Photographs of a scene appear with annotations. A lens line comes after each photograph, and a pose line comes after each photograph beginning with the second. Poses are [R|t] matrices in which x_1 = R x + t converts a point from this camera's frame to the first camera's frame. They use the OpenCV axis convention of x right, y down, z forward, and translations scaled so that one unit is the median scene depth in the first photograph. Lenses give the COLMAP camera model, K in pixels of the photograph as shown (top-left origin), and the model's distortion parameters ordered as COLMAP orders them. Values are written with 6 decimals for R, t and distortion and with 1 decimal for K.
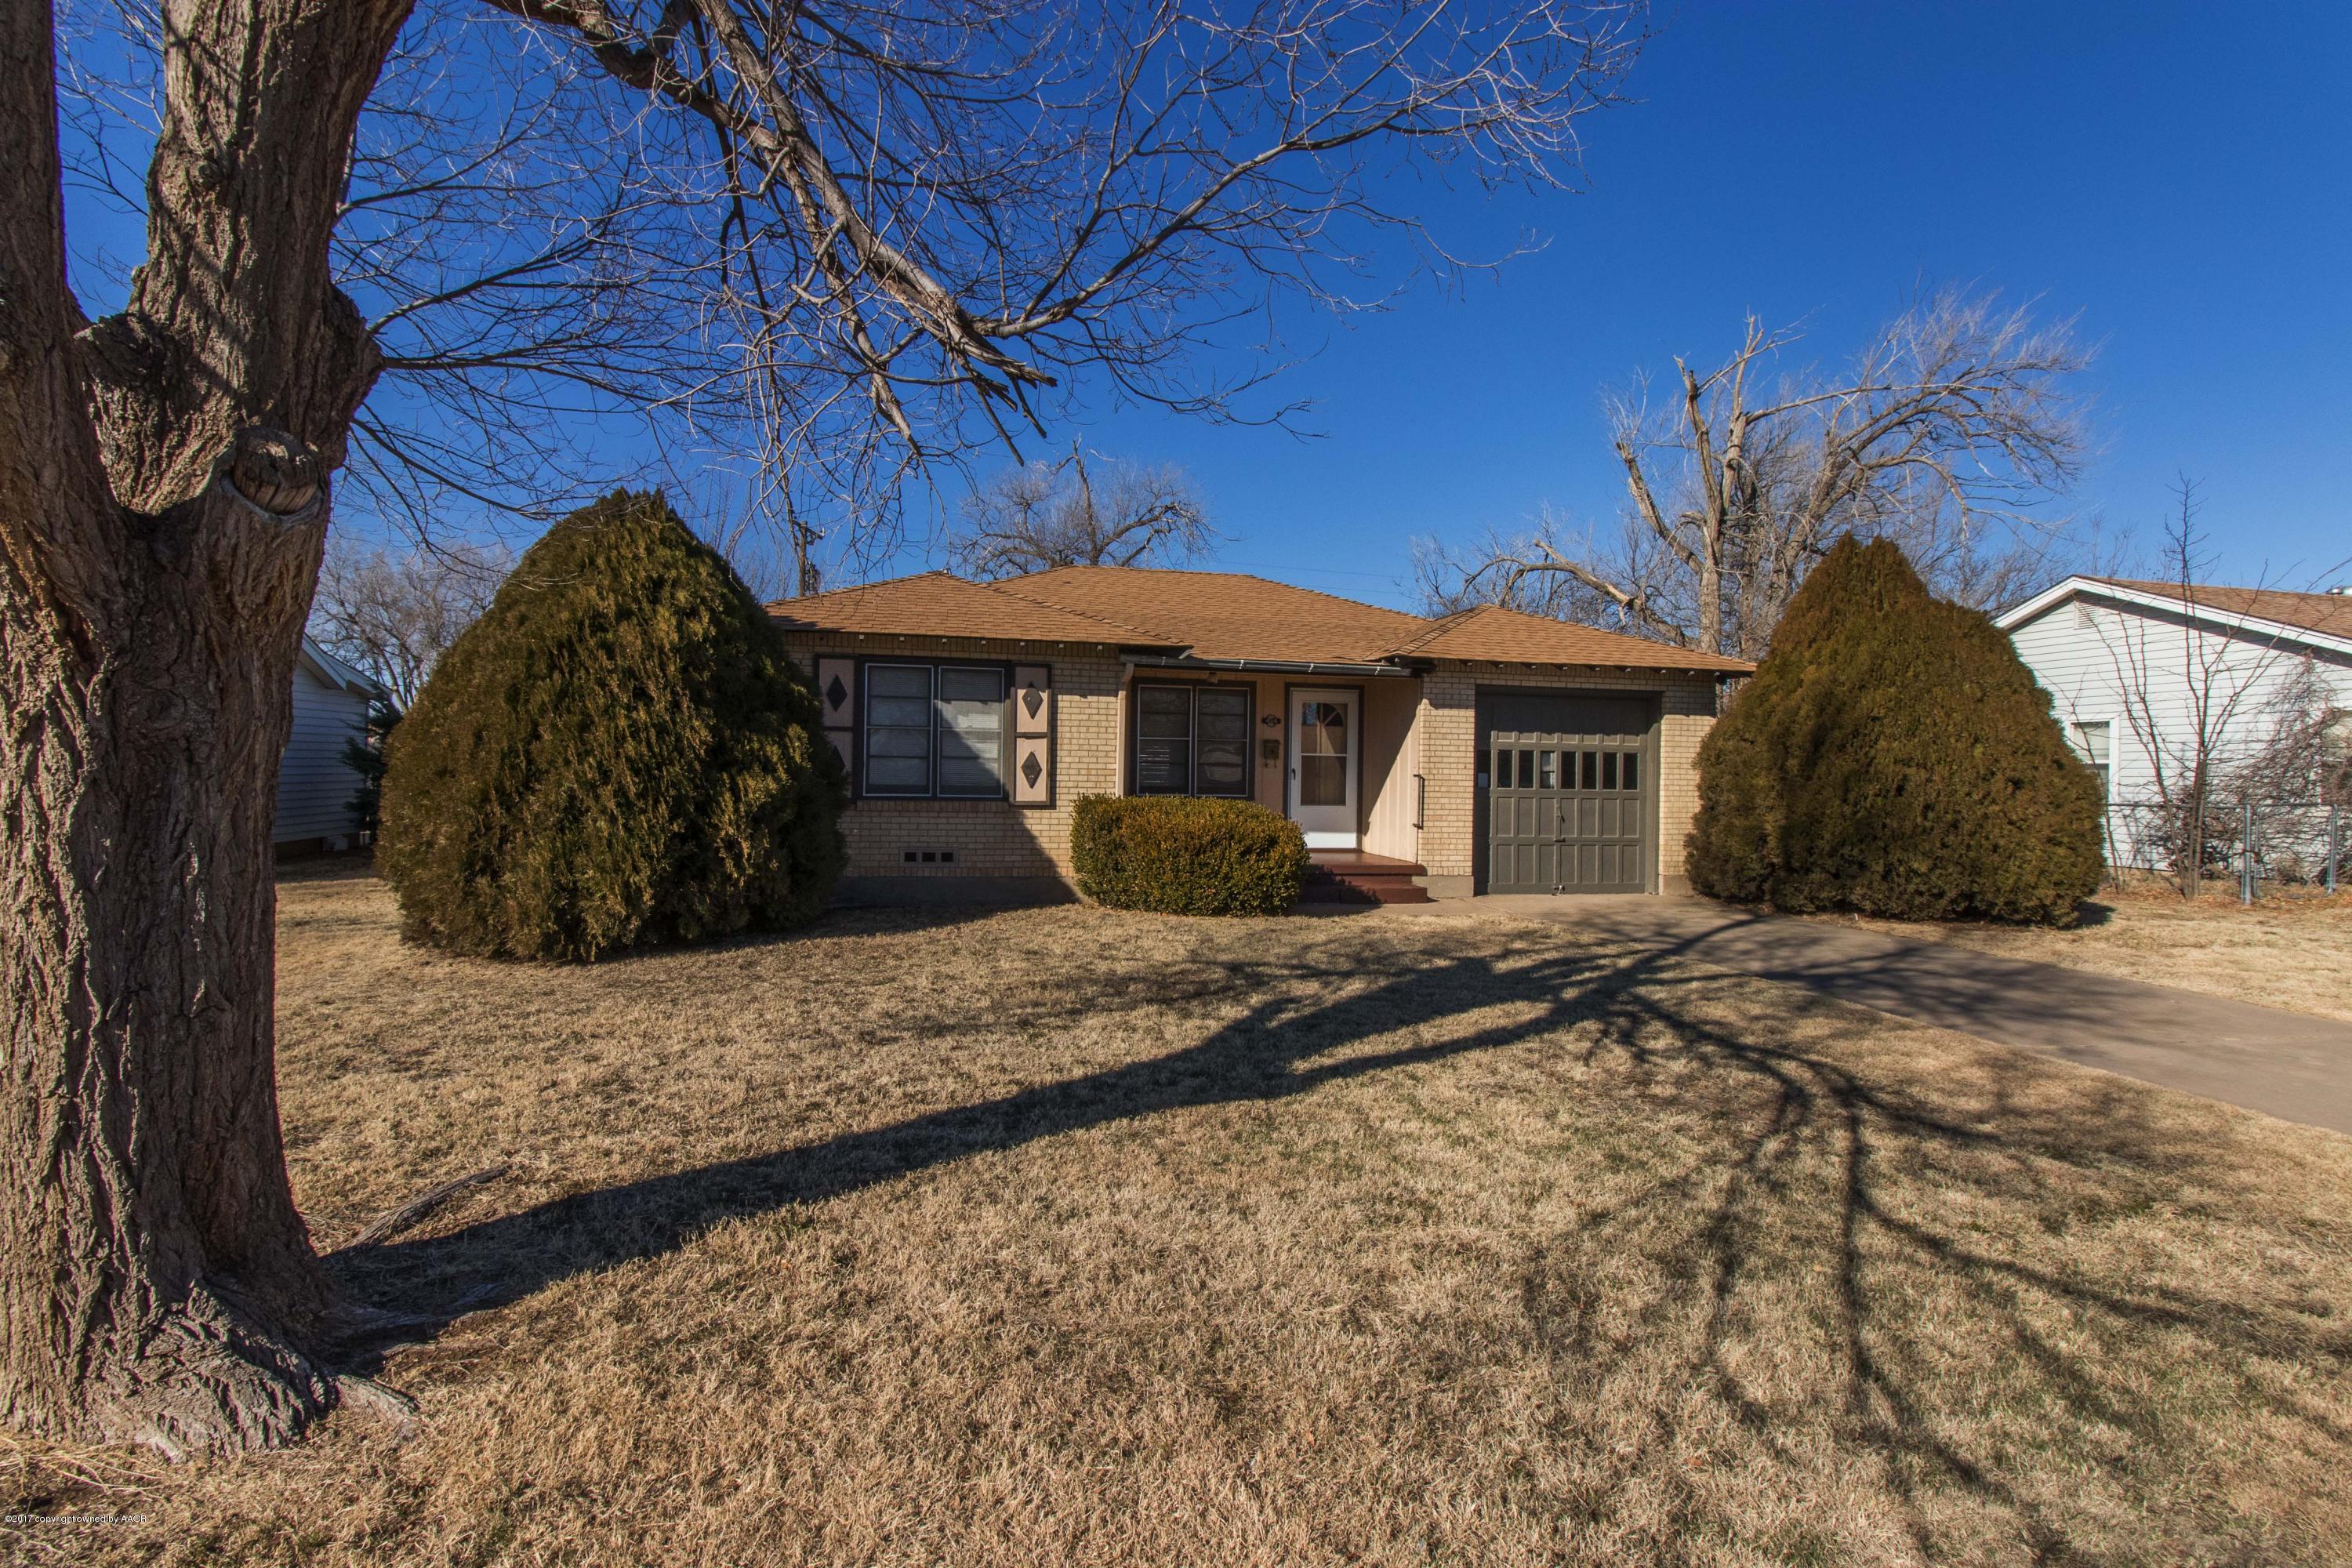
lens RADIAL K [[1086.3, 0, 1114.8], [0, 1086.3, 742.1], [0, 0, 1]] dist [0.000424, 0.000783]
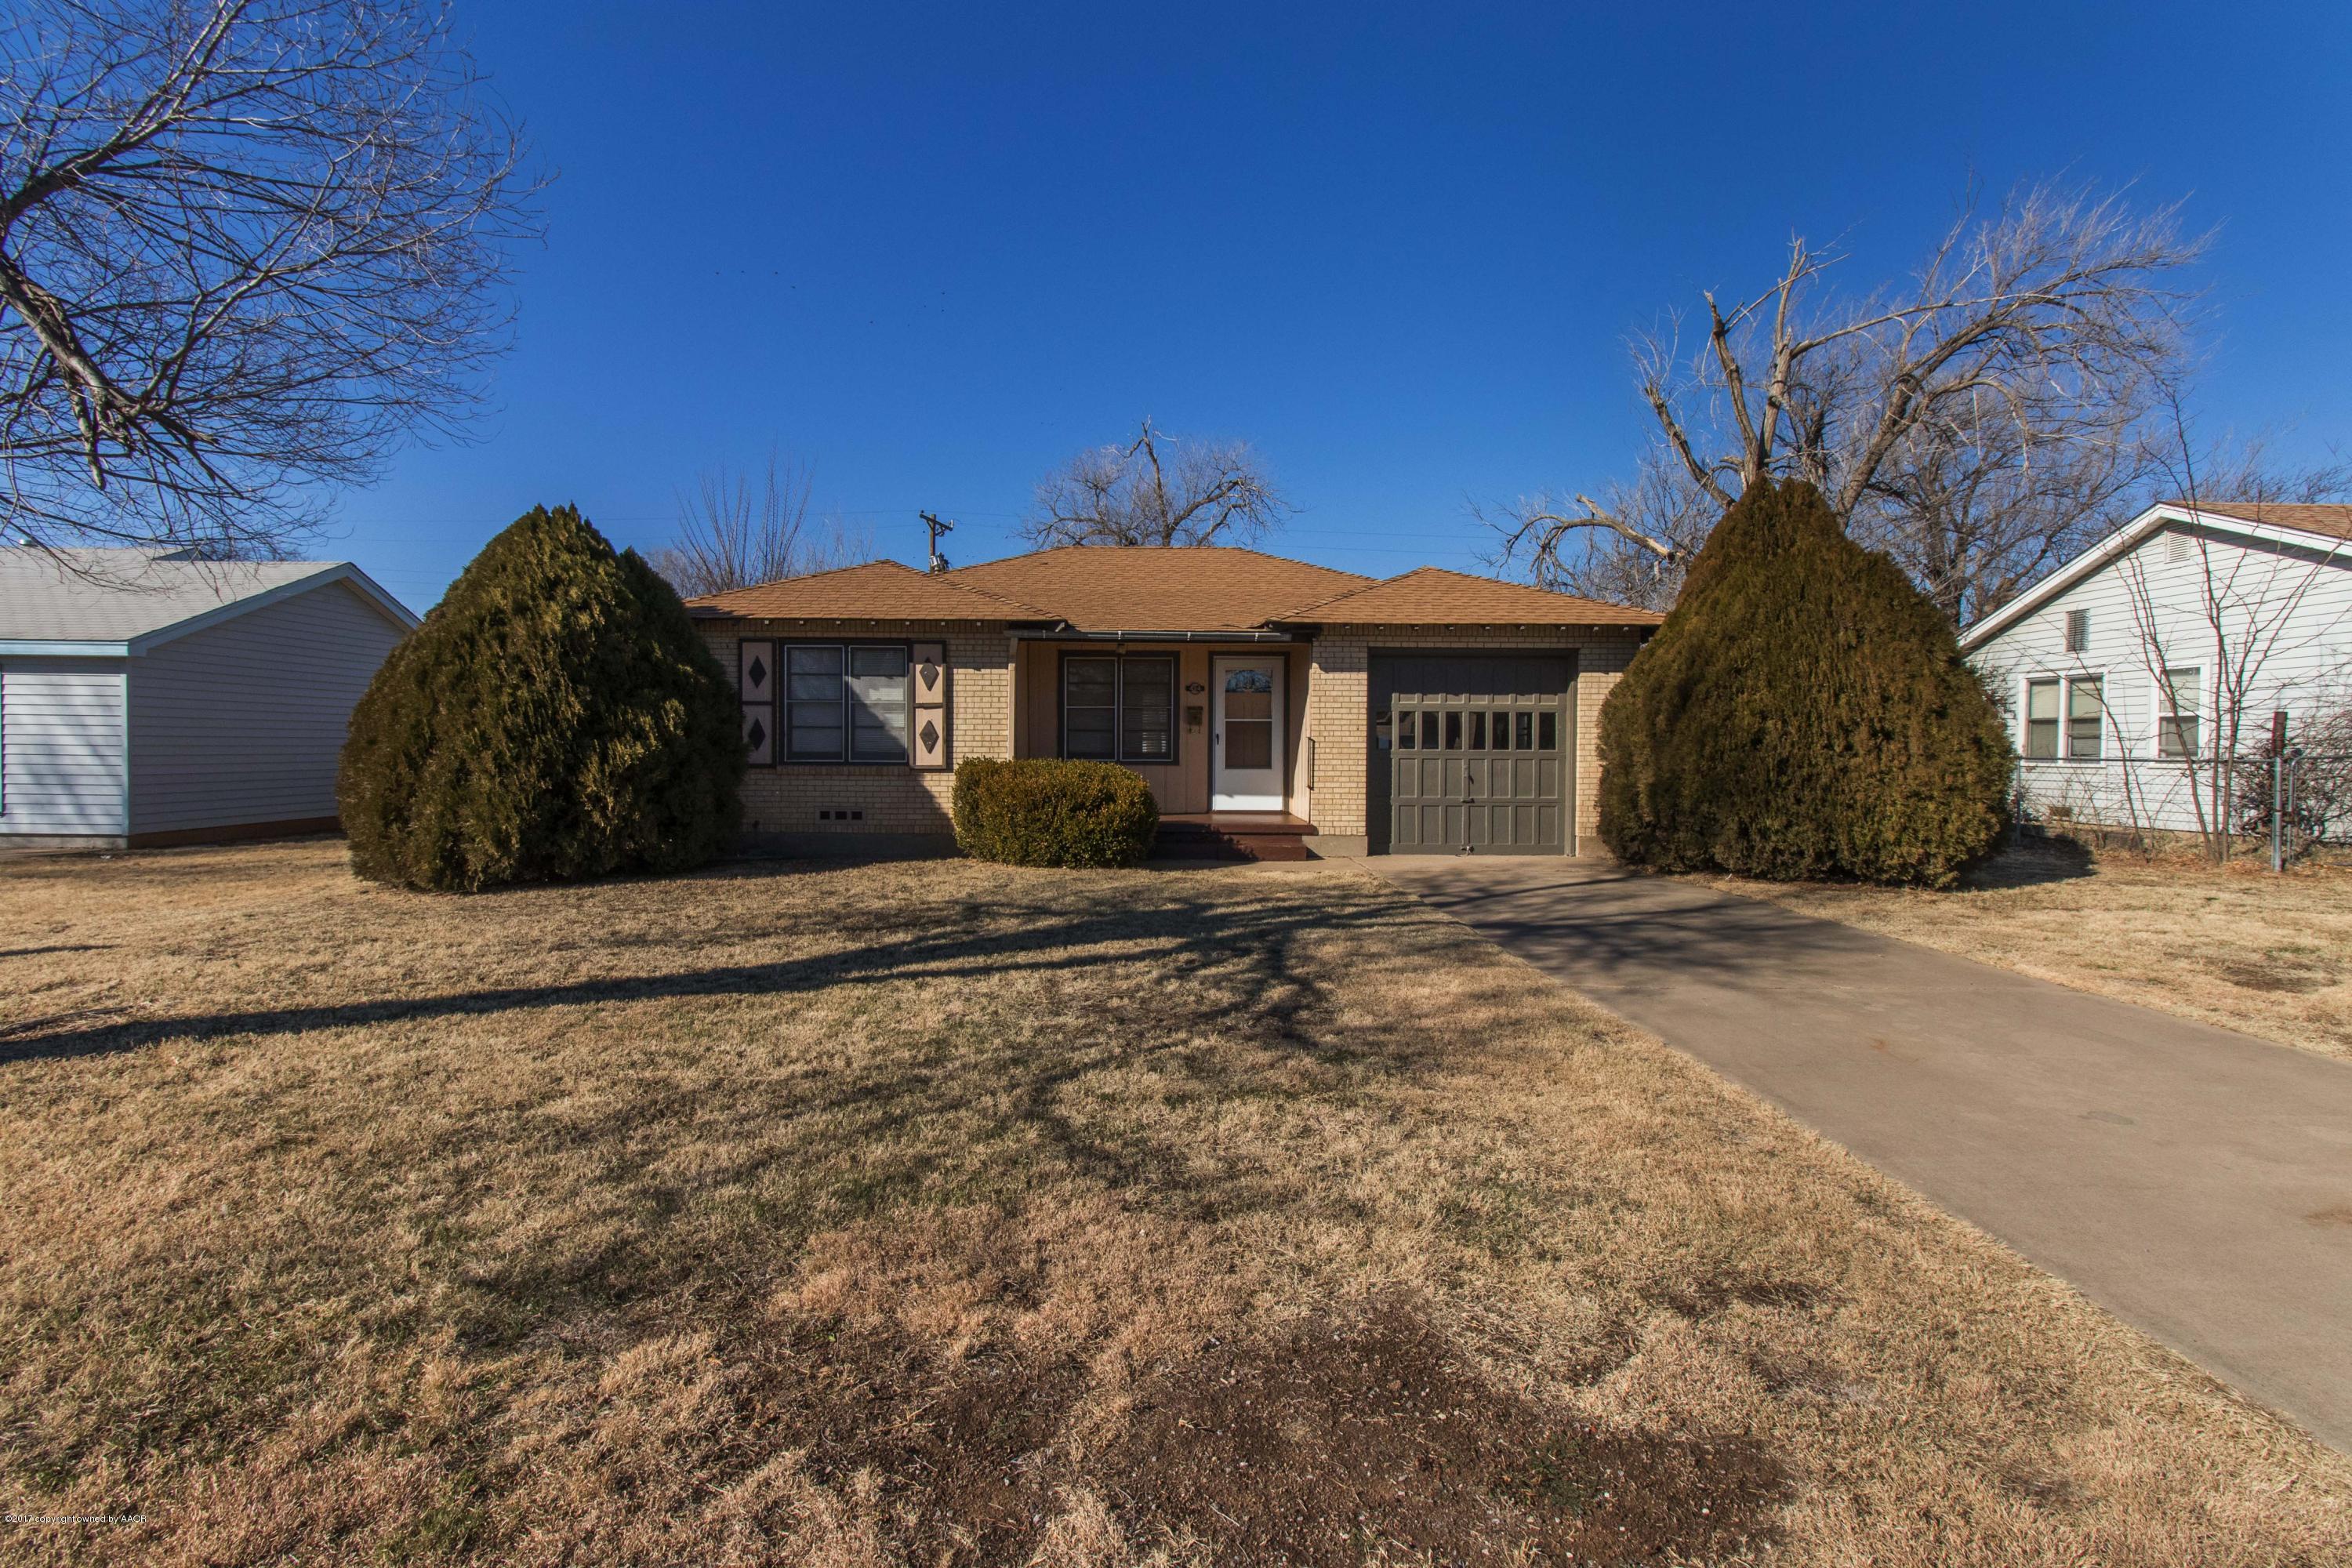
lens RADIAL K [[1086.3, 0, 1134.8], [0, 1086.3, 746.2], [0, 0, 1]] dist [0.000424, 0.000783]
pose [[0.979745, -0.012593, -0.199854, 0.350279], [0.017242, 0.999619, 0.021538, 0.014753], [0.199507, -0.024547, 0.979589, -0.043542]]
